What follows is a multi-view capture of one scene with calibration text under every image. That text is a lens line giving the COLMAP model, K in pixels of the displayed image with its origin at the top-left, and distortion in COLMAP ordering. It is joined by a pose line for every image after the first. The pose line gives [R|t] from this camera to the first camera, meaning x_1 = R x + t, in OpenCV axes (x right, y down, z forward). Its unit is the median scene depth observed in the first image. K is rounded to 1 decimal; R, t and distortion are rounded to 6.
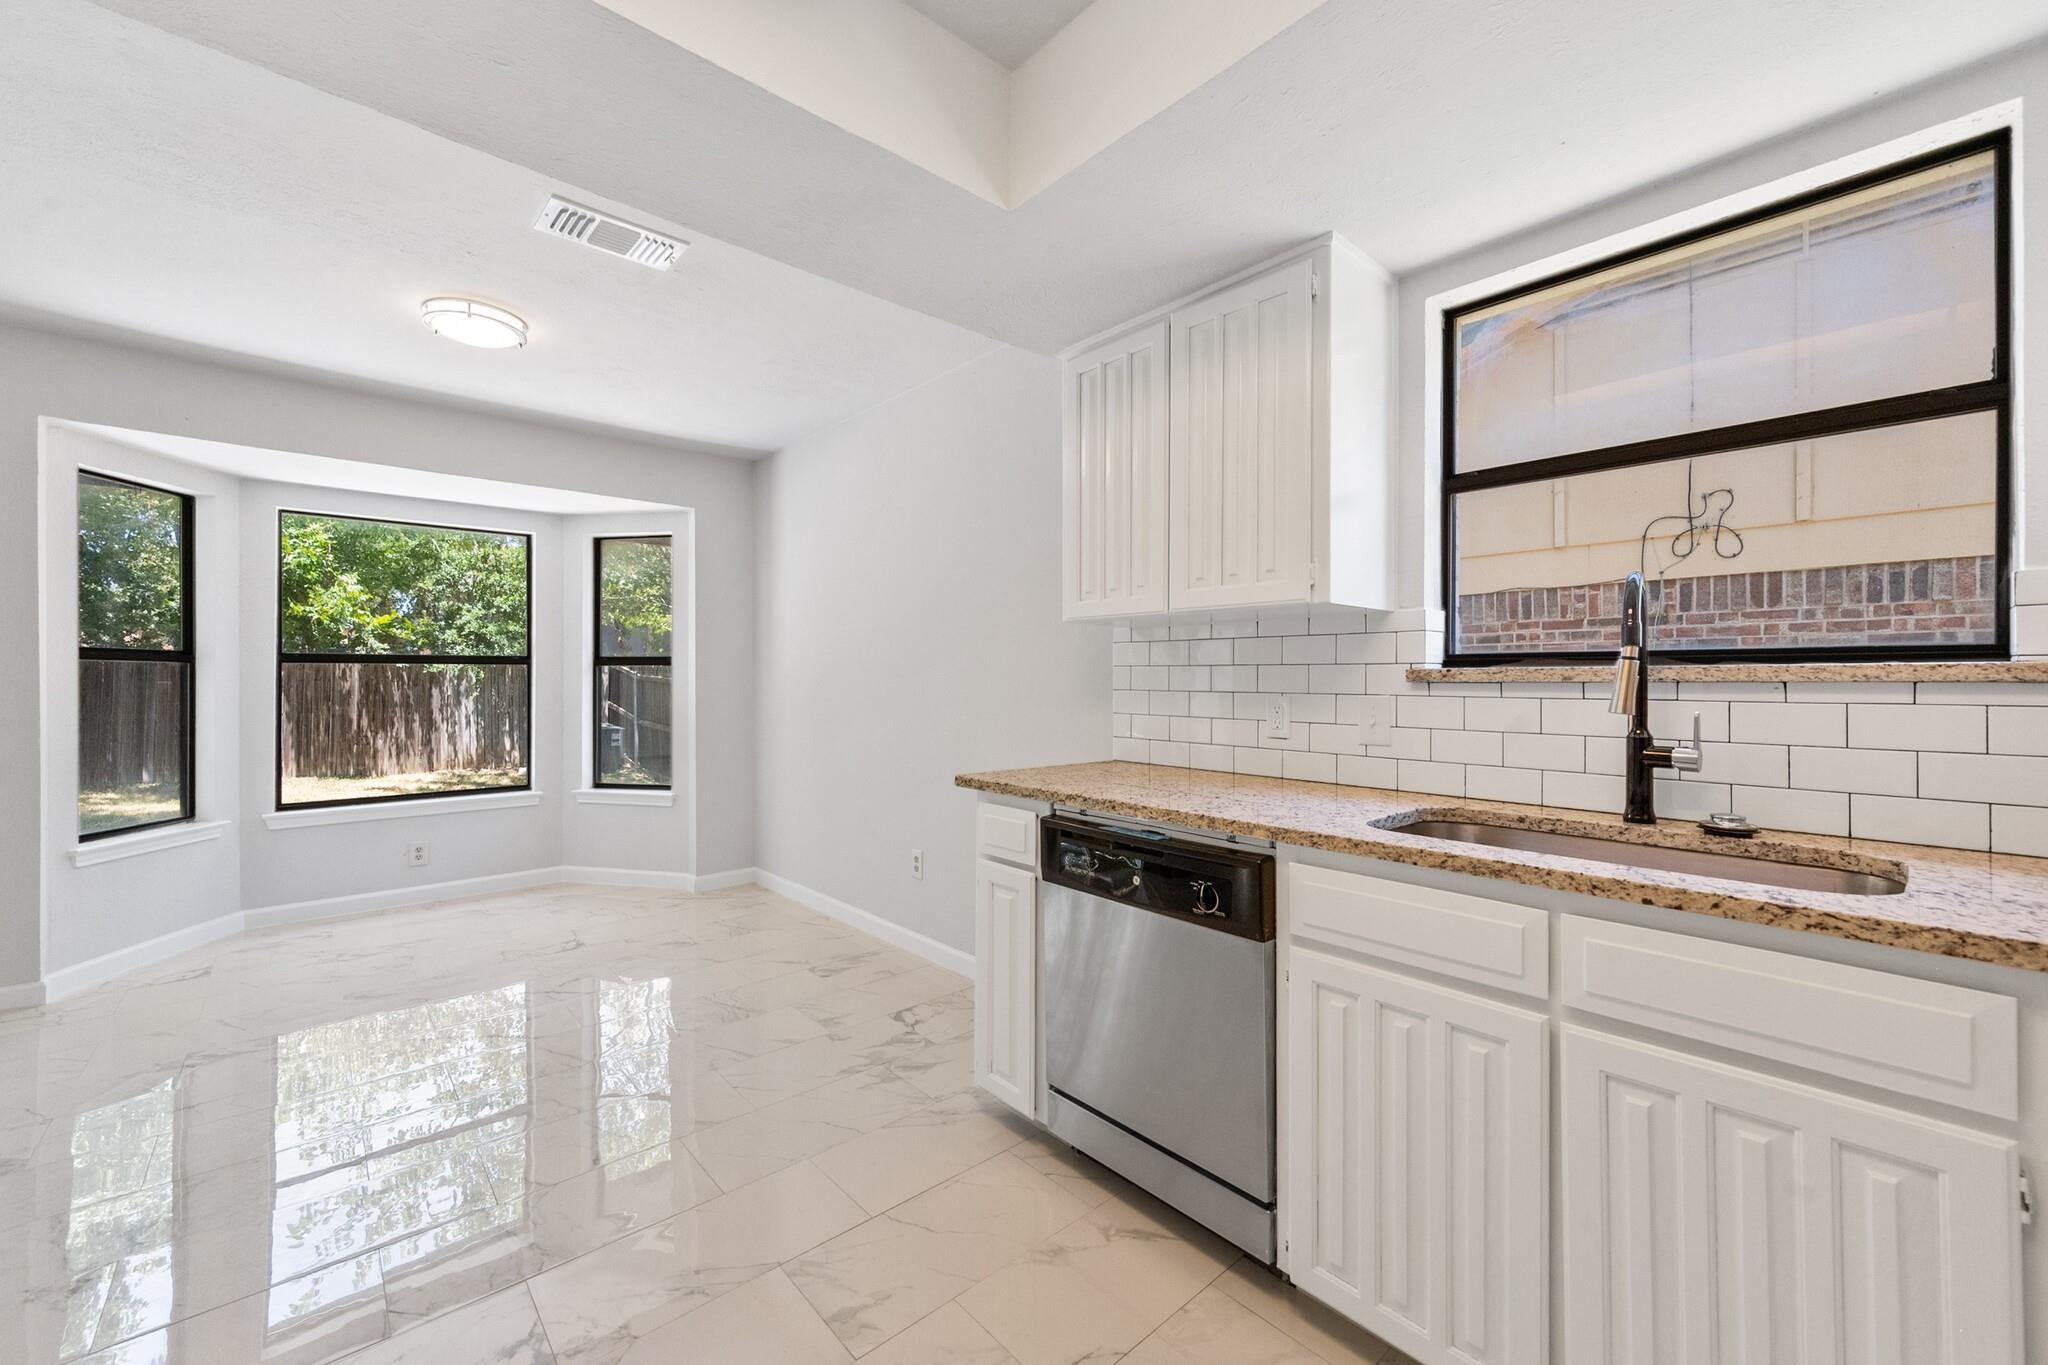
lens RADIAL K [[814.4, 0, 1024.0], [0, 814.4, 682.5], [0, 0, 1]] dist [0.000388, 0.000014]
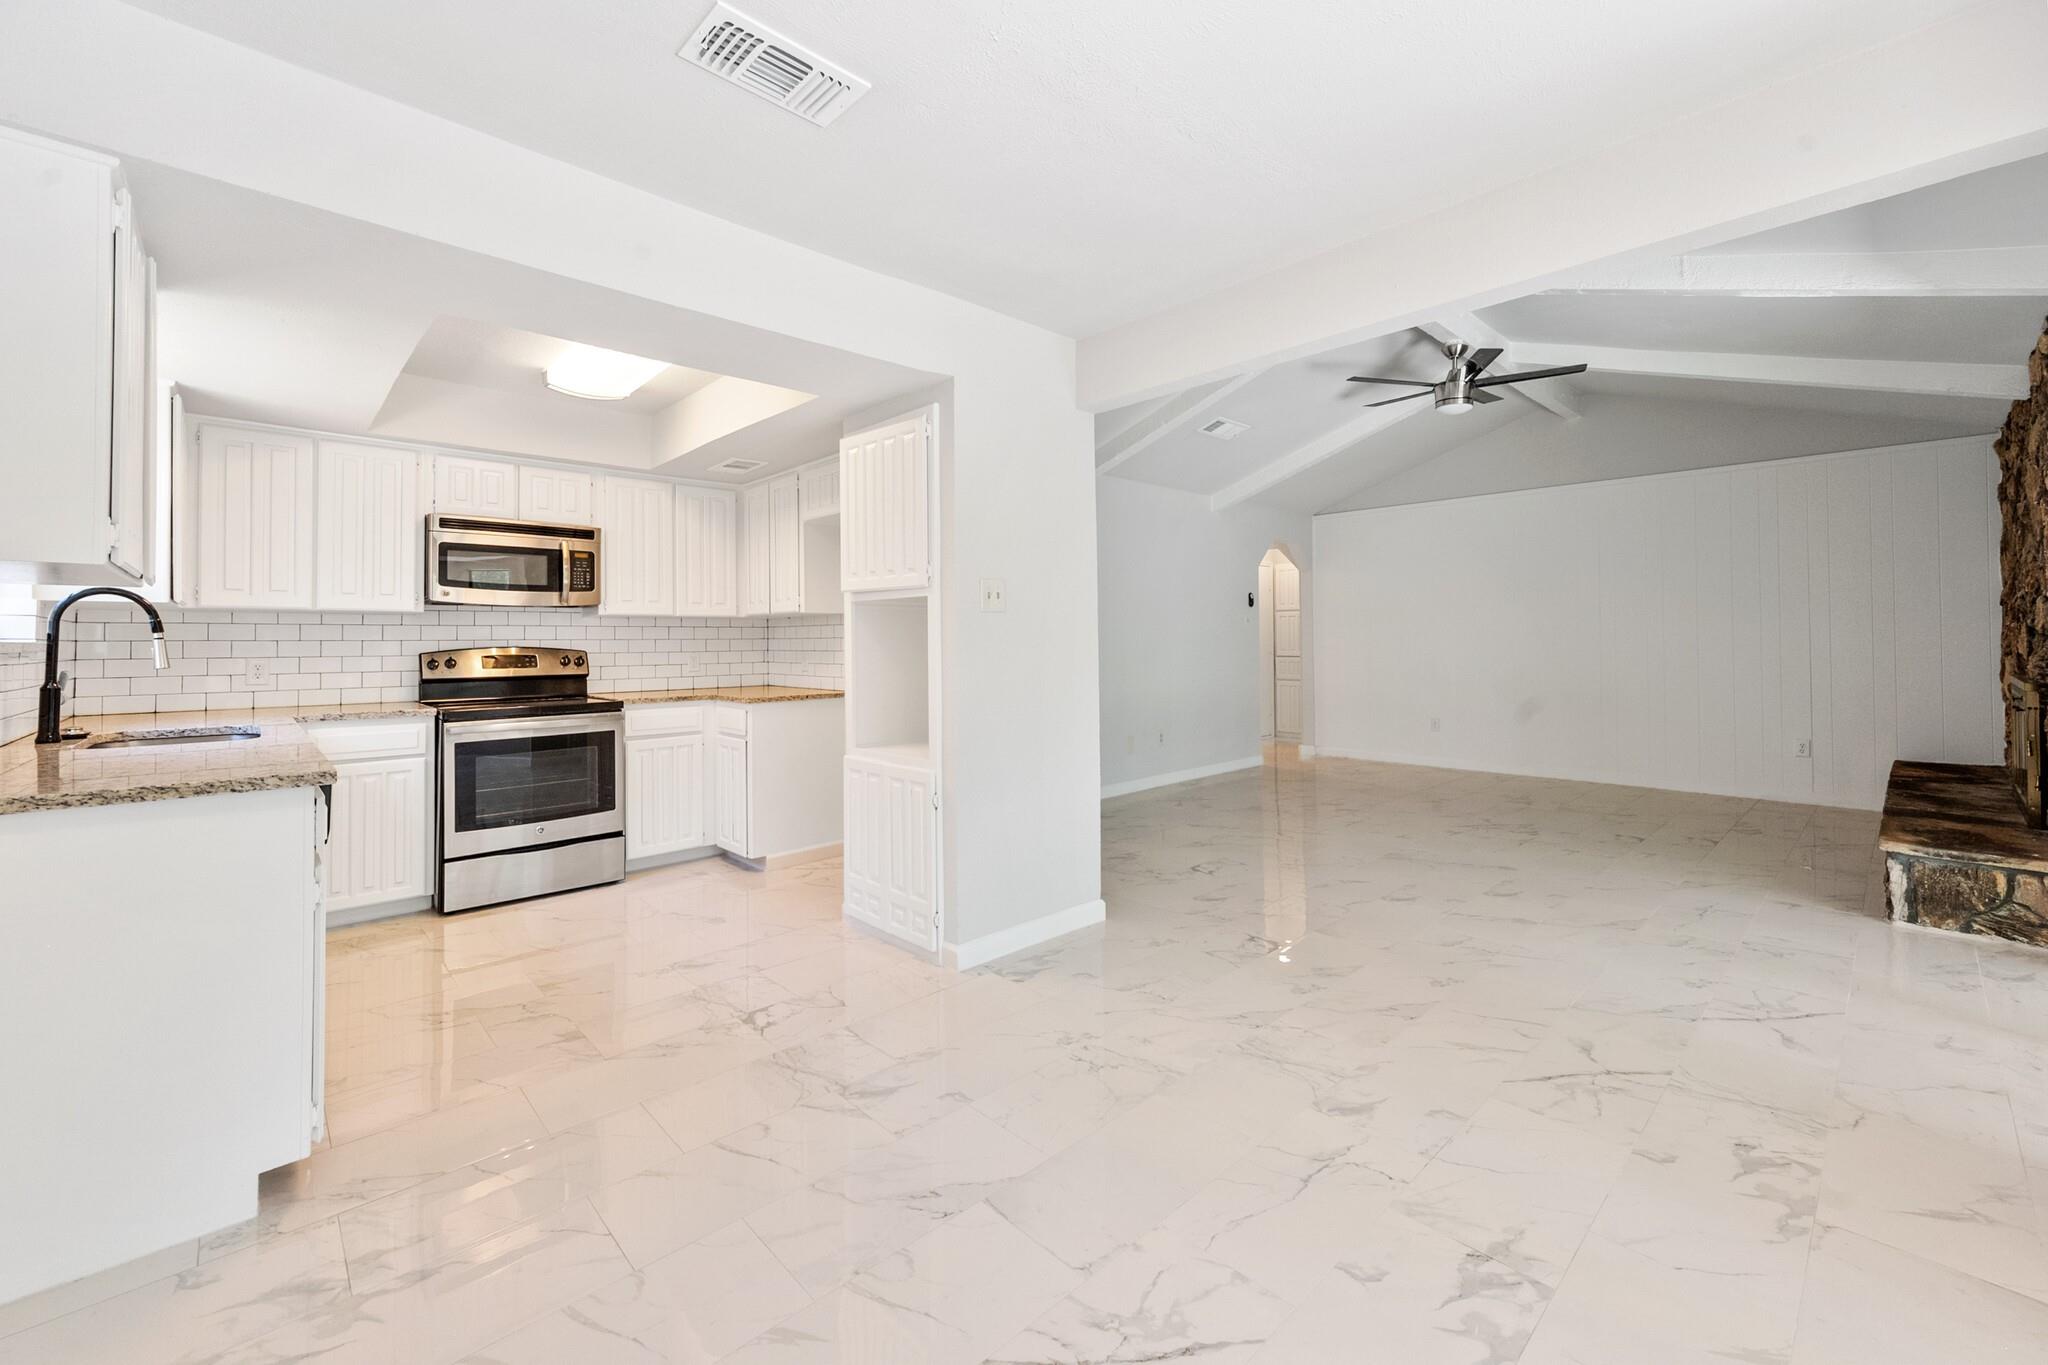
lens RADIAL K [[825.4, 0, 1023.9], [0, 825.4, 627.2], [0, 0, 1]] dist [0.000071, -0.000036]
pose [[-0.999577, 0.008814, -0.027730, -0.618662], [0.009166, 0.999879, -0.012578, -0.006333], [0.027615, -0.012827, -0.999536, 1.534525]]
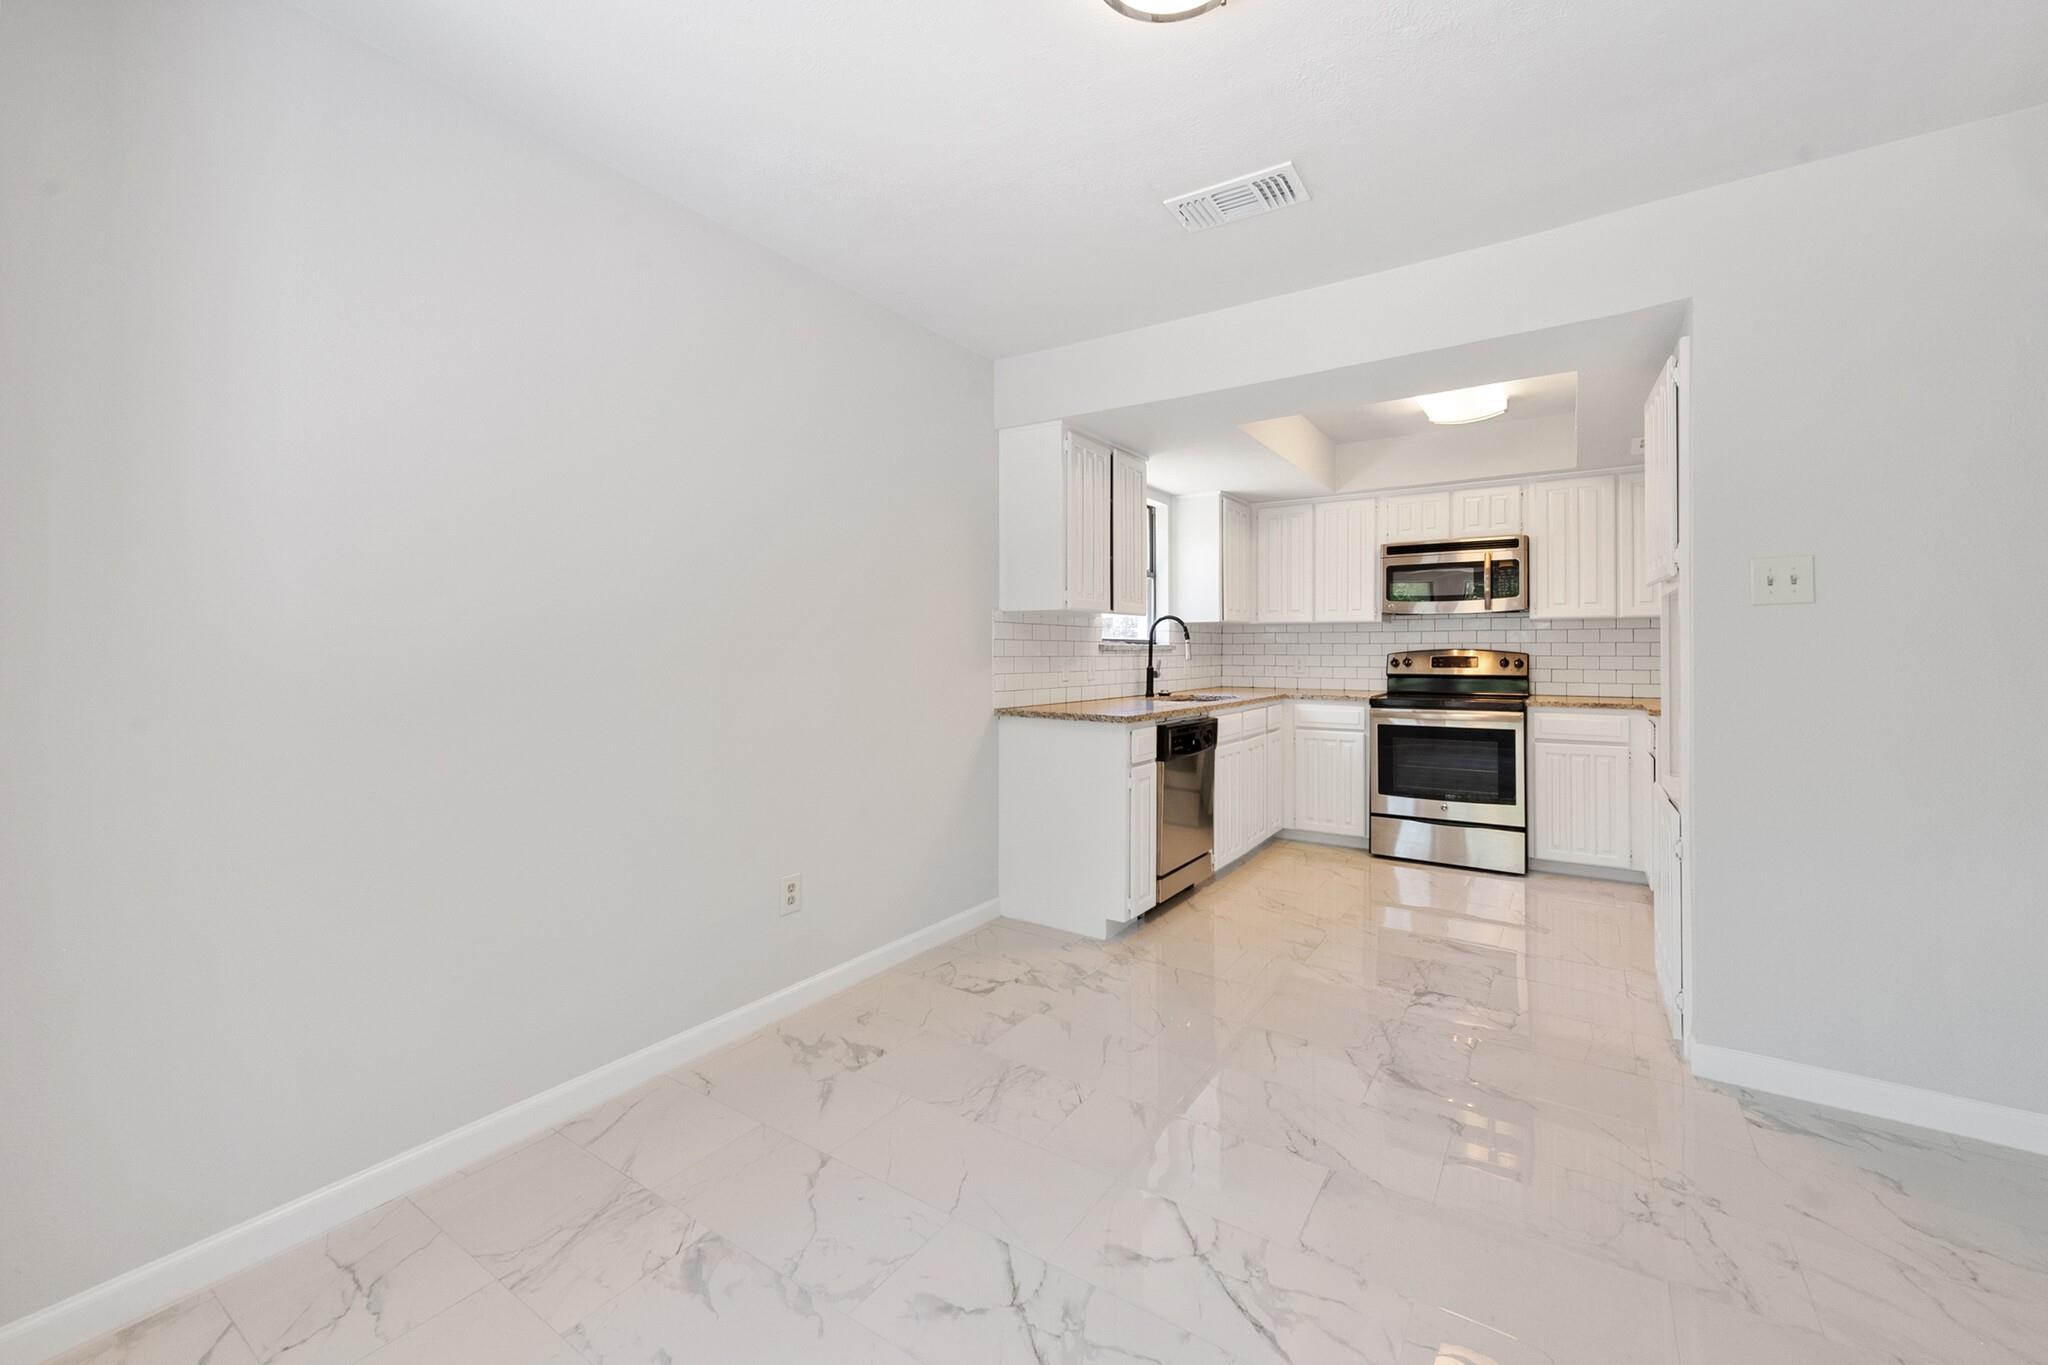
lens RADIAL K [[817.7, 0, 1021.4], [0, 817.7, 651.0], [0, 0, 1]] dist [-0.000026, 0.000005]
pose [[-0.246996, 0.000209, 0.969016, -1.214056], [0.006701, 0.999976, 0.001492, -0.002902], [-0.968993, 0.006862, -0.246992, 1.293730]]
